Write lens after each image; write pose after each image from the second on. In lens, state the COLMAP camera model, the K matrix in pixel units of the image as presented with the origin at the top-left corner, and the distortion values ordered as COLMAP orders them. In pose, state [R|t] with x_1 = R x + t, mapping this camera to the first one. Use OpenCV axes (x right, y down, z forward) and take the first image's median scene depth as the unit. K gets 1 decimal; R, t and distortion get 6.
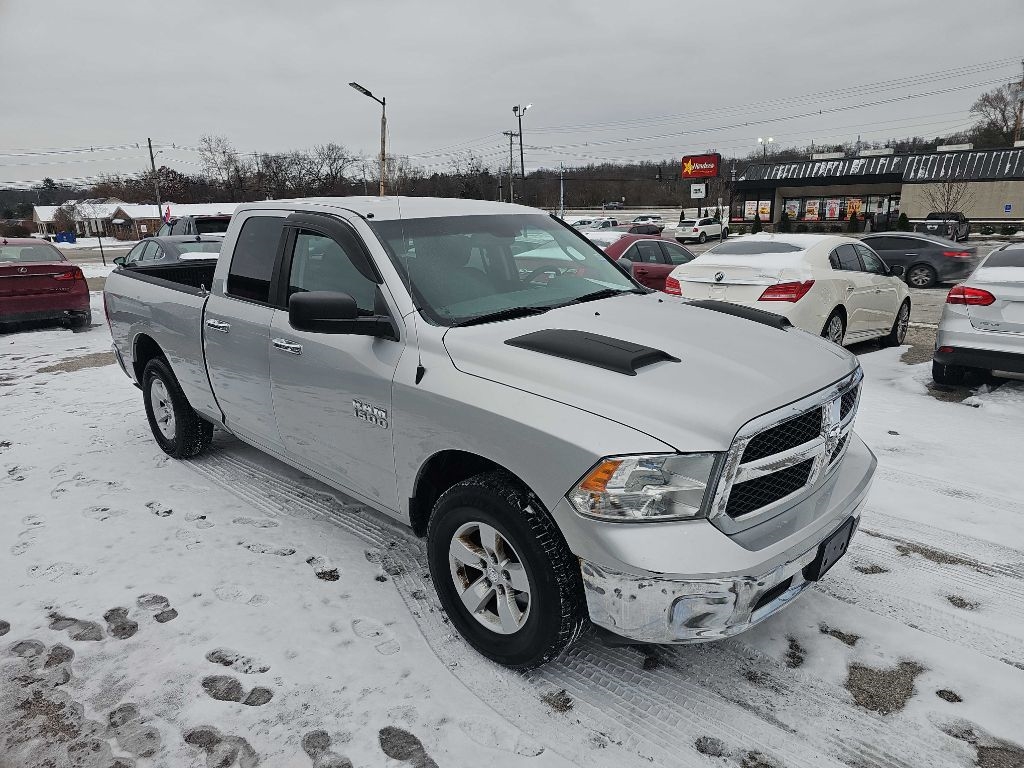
lens RADIAL K [[671.9, 0, 520.4], [0, 671.9, 379.1], [0, 0, 1]] dist [0.047125, -0.034654]
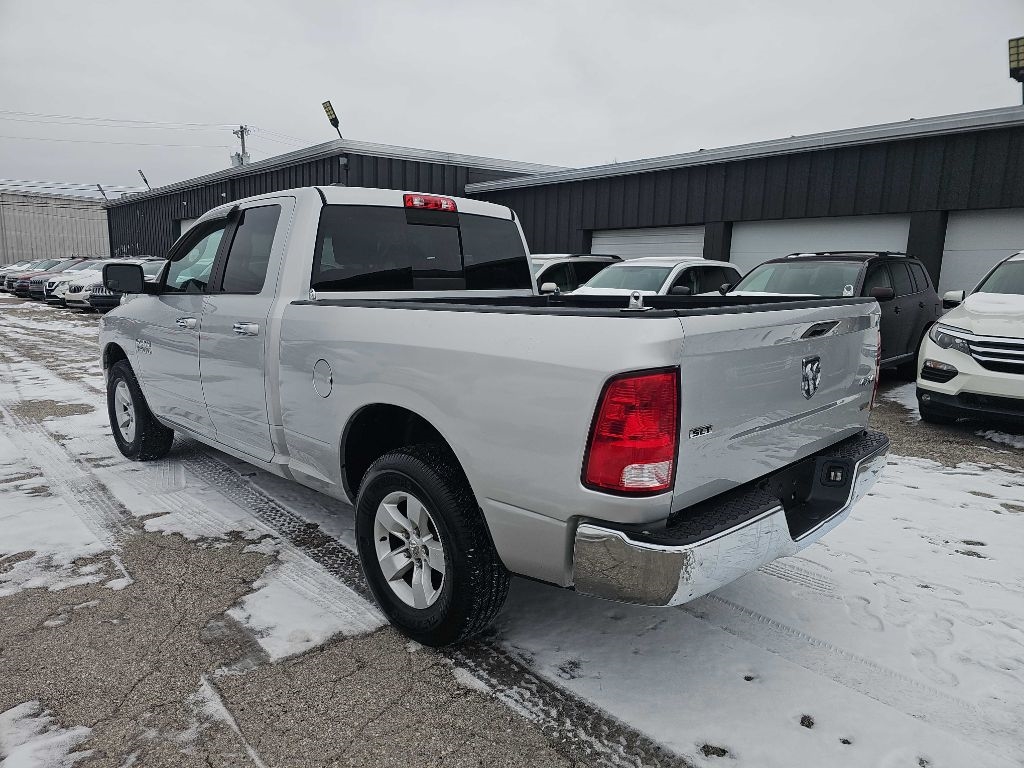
lens RADIAL K [[671.9, 0, 507.5], [0, 671.9, 392.4], [0, 0, 1]] dist [0.047125, -0.034654]
pose [[-0.999502, 0.003047, 0.031409, -0.591369], [0.015907, 0.908264, 0.418095, -0.574288], [-0.027254, 0.418386, -0.907860, 2.729769]]
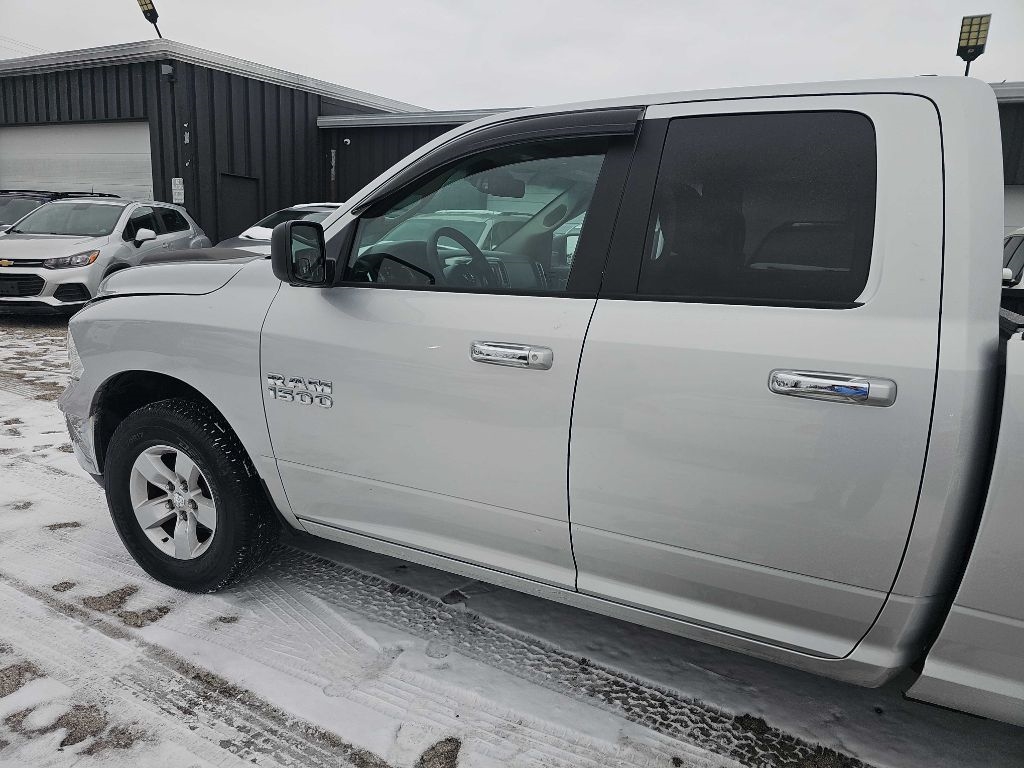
lens RADIAL K [[671.9, 0, 510.1], [0, 671.9, 386.7], [0, 0, 1]] dist [0.047125, -0.034654]
pose [[-0.950472, 0.048134, -0.307060, 0.229458], [-0.102598, 0.883968, 0.456151, -0.419423], [0.293388, 0.465063, -0.835248, 2.054043]]
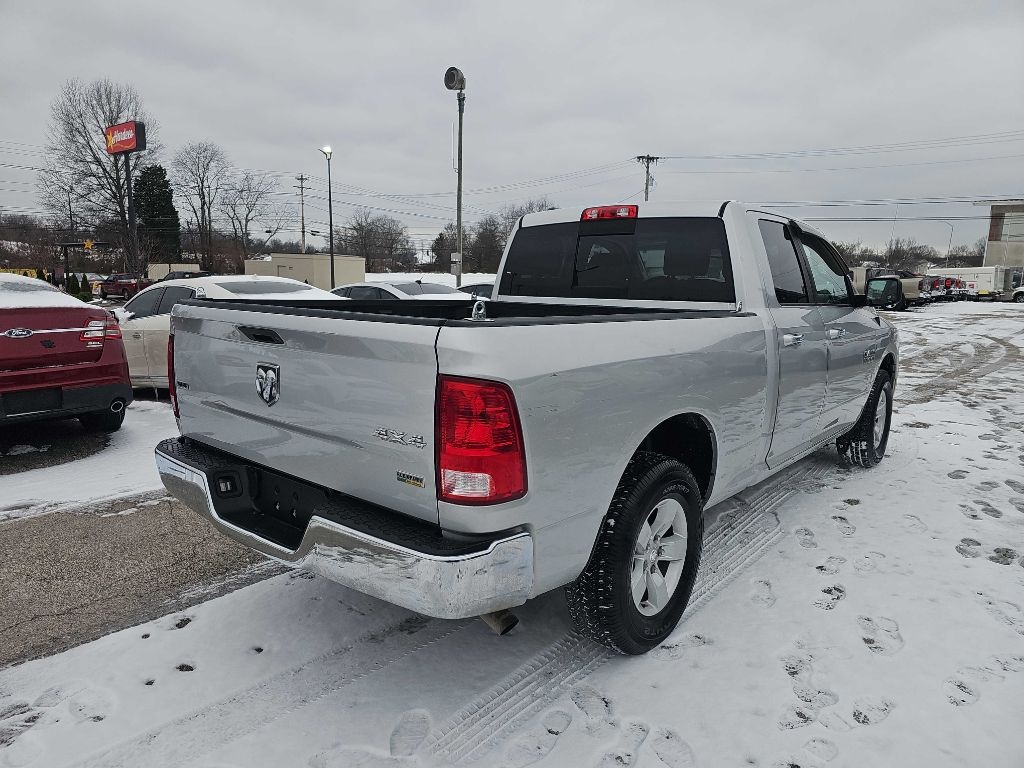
lens RADIAL K [[671.9, 0, 507.3], [0, 671.9, 379.8], [0, 0, 1]] dist [0.047125, -0.034654]
pose [[-0.054577, -0.138011, 0.988926, -1.659497], [0.240318, 0.959474, 0.147163, -0.313488], [-0.969159, 0.245688, -0.019198, 1.775276]]
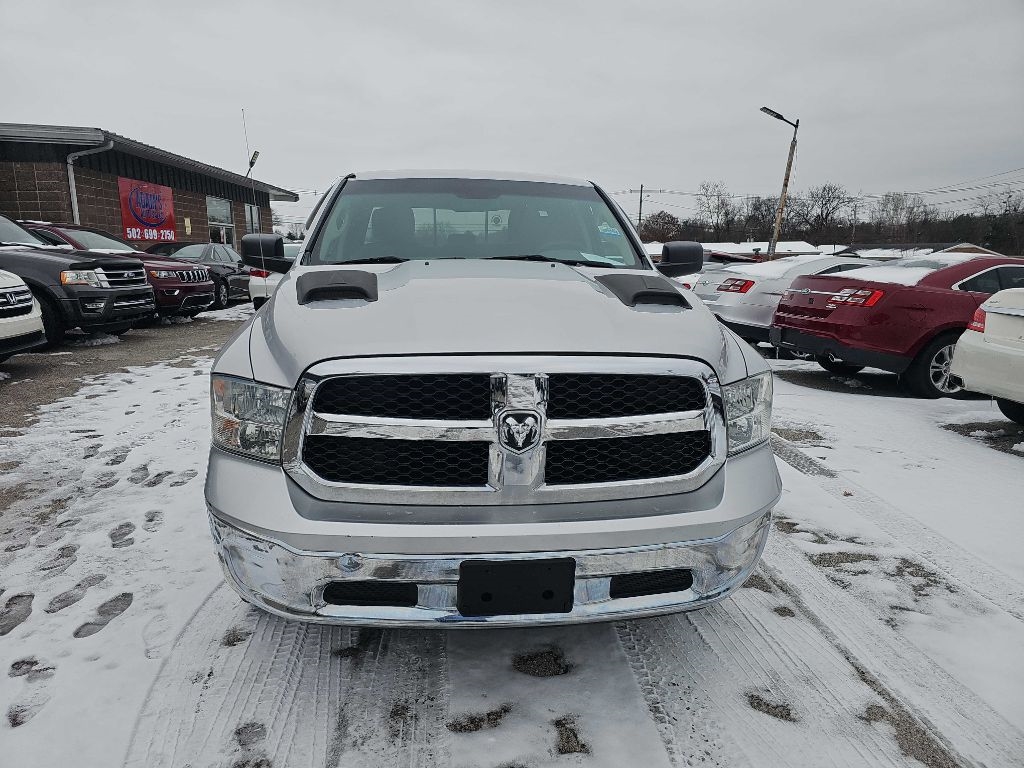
lens RADIAL K [[671.9, 0, 504.1], [0, 671.9, 378.5], [0, 0, 1]] dist [0.047125, -0.034654]
pose [[0.764832, 0.150224, -0.626470, 0.738017], [-0.188133, 0.982126, 0.005824, 0.027532], [0.616147, 0.113406, 0.779424, 0.356996]]
